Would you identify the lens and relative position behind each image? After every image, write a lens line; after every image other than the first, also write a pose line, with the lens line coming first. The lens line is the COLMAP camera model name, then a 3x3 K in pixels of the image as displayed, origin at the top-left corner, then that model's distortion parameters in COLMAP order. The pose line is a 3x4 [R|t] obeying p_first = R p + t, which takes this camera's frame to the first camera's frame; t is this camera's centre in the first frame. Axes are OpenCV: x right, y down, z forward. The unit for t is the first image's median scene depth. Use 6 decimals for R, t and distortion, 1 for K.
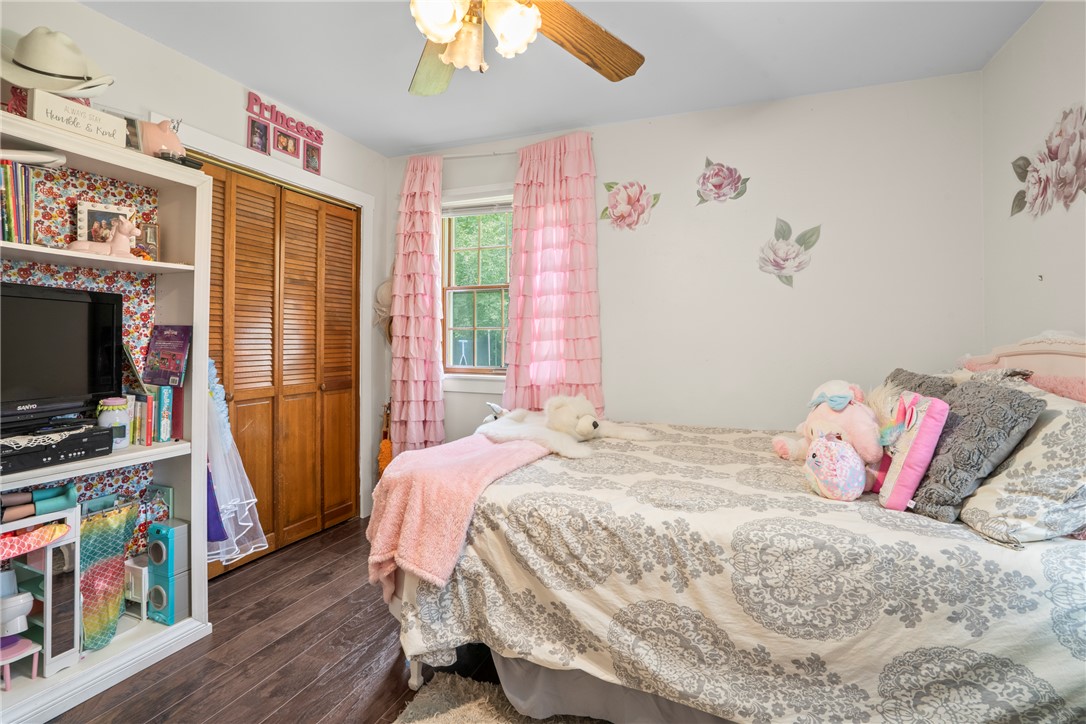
lens RADIAL K [[510.0, 0, 512.2], [0, 510.0, 341.1], [0, 0, 1]] dist [-0.017848, 0.004443]
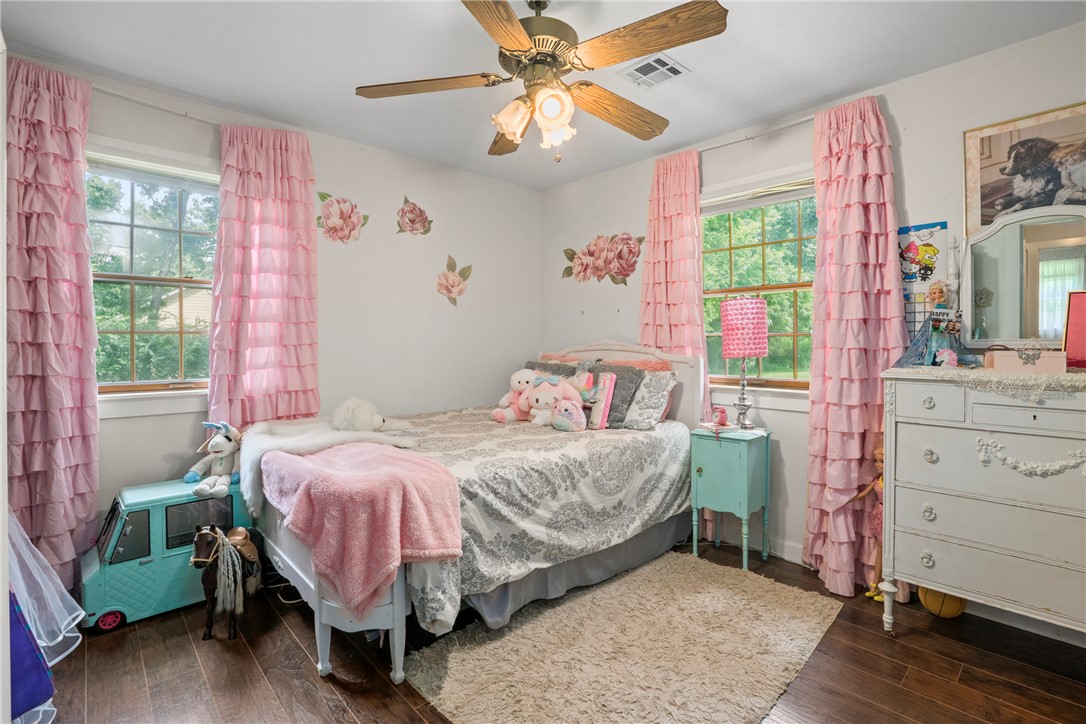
lens RADIAL K [[510.0, 0, 538.7], [0, 510.0, 353.5], [0, 0, 1]] dist [-0.017848, 0.004443]
pose [[0.448717, -0.024900, 0.893327, -1.066991], [0.008072, 0.999684, 0.023810, -0.014584], [-0.893638, -0.003473, 0.448776, 0.294433]]
